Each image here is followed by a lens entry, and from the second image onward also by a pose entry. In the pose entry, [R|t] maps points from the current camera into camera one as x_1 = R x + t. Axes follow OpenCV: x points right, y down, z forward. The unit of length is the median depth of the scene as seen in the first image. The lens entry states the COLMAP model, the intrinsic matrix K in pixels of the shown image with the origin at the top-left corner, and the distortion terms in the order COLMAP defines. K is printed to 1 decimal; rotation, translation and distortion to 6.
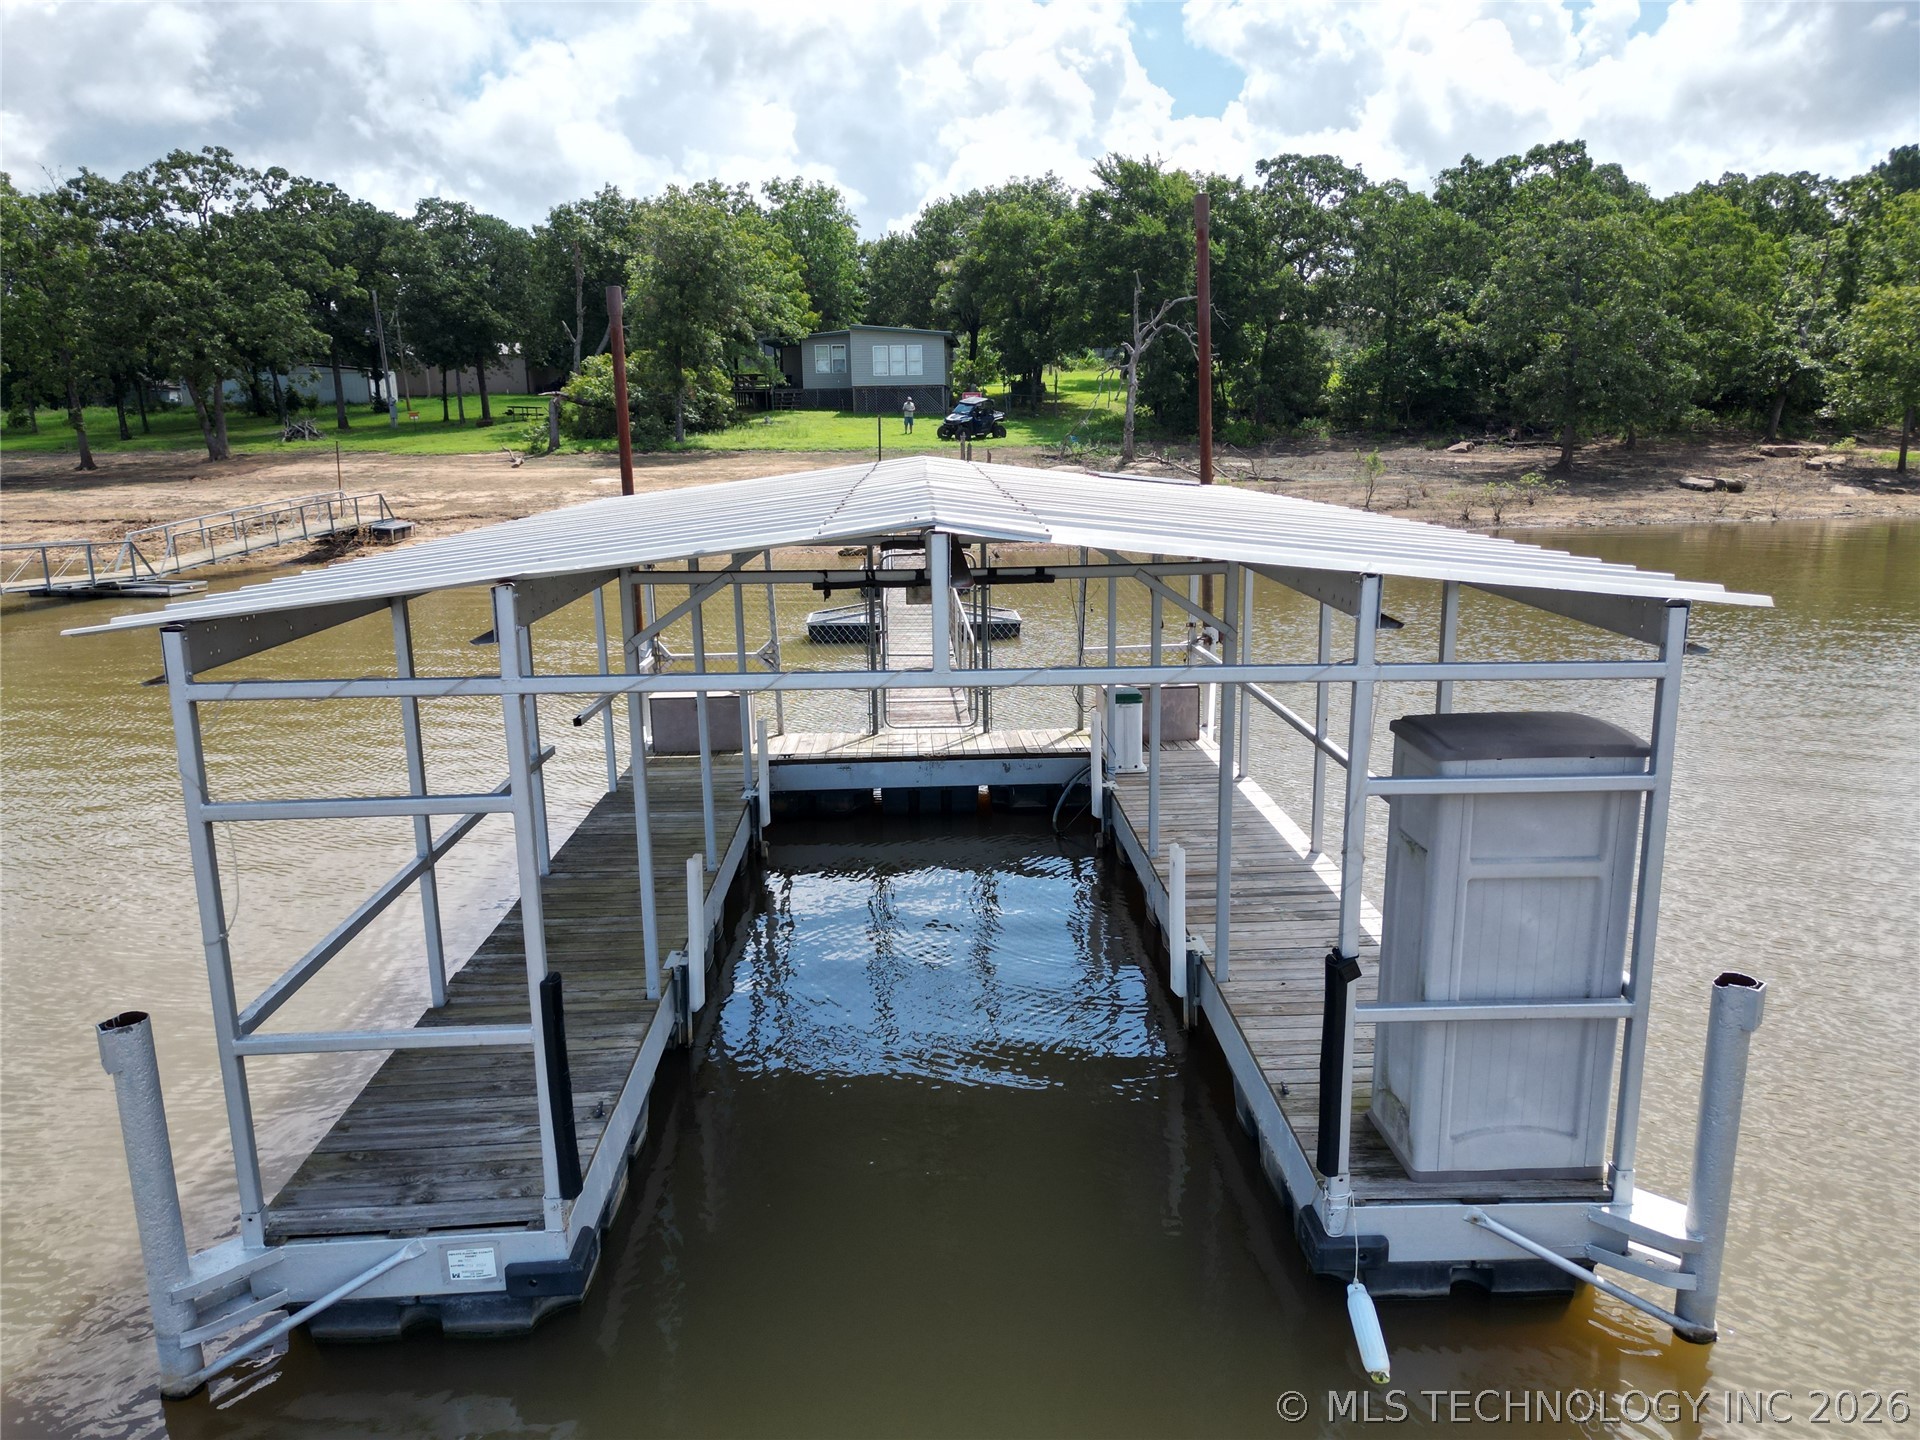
lens RADIAL K [[1342.6, 0, 956.9], [0, 1342.6, 725.4], [0, 0, 1]] dist [0.036084, -0.012794]
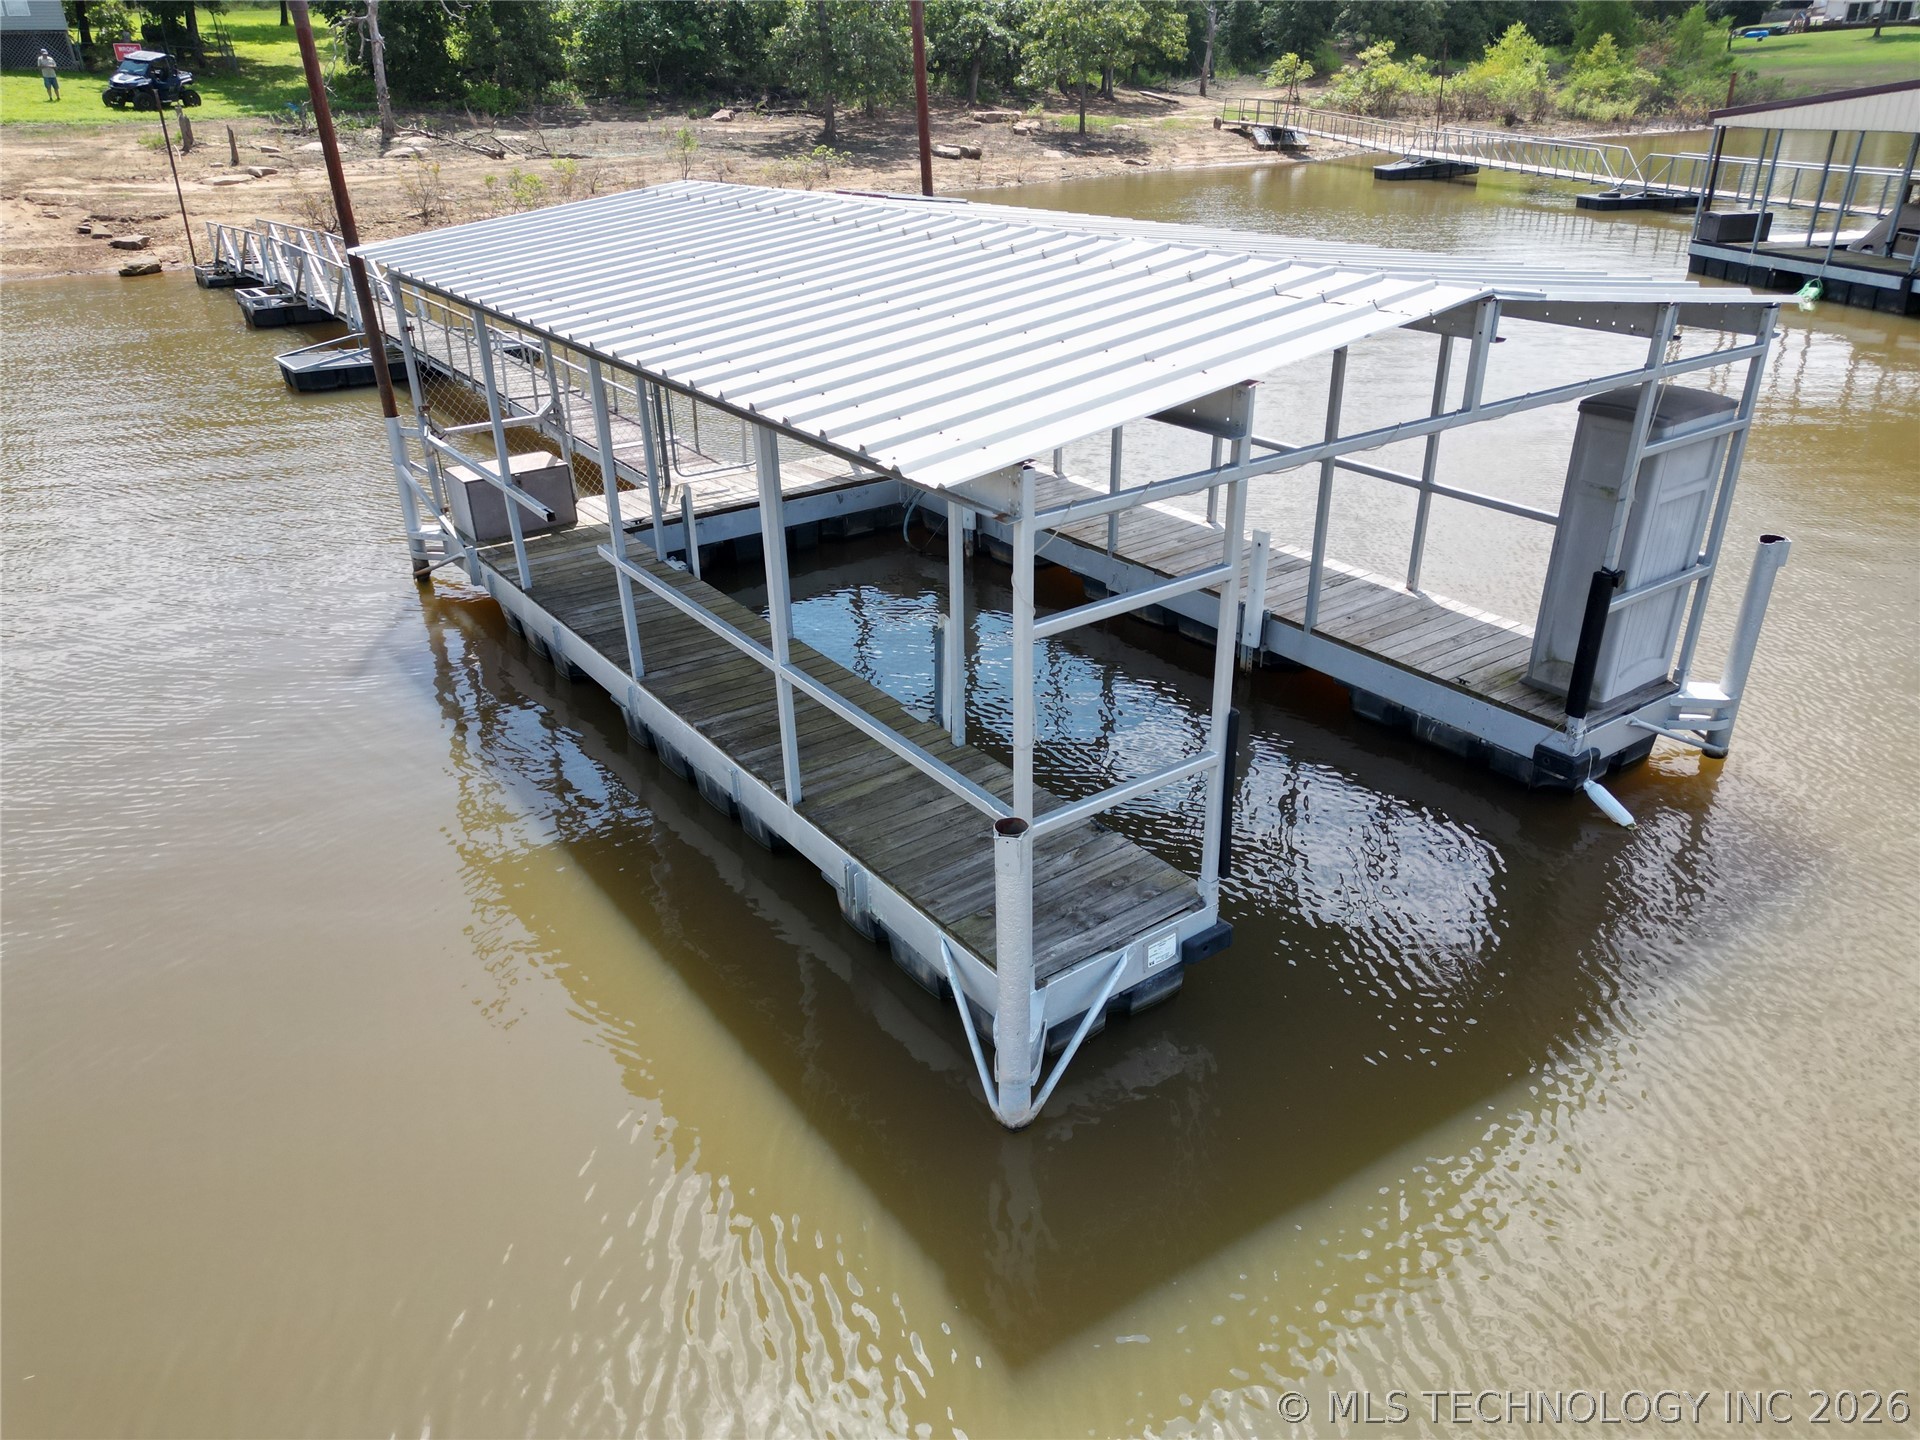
lens RADIAL K [[1342.6, 0, 961.1], [0, 1342.6, 729.6], [0, 0, 1]] dist [0.036084, -0.012794]
pose [[0.832528, -0.243680, 0.497511, -0.100225], [0.123997, 0.957243, 0.261362, -0.012998], [-0.539928, -0.155902, 0.827147, 0.010730]]
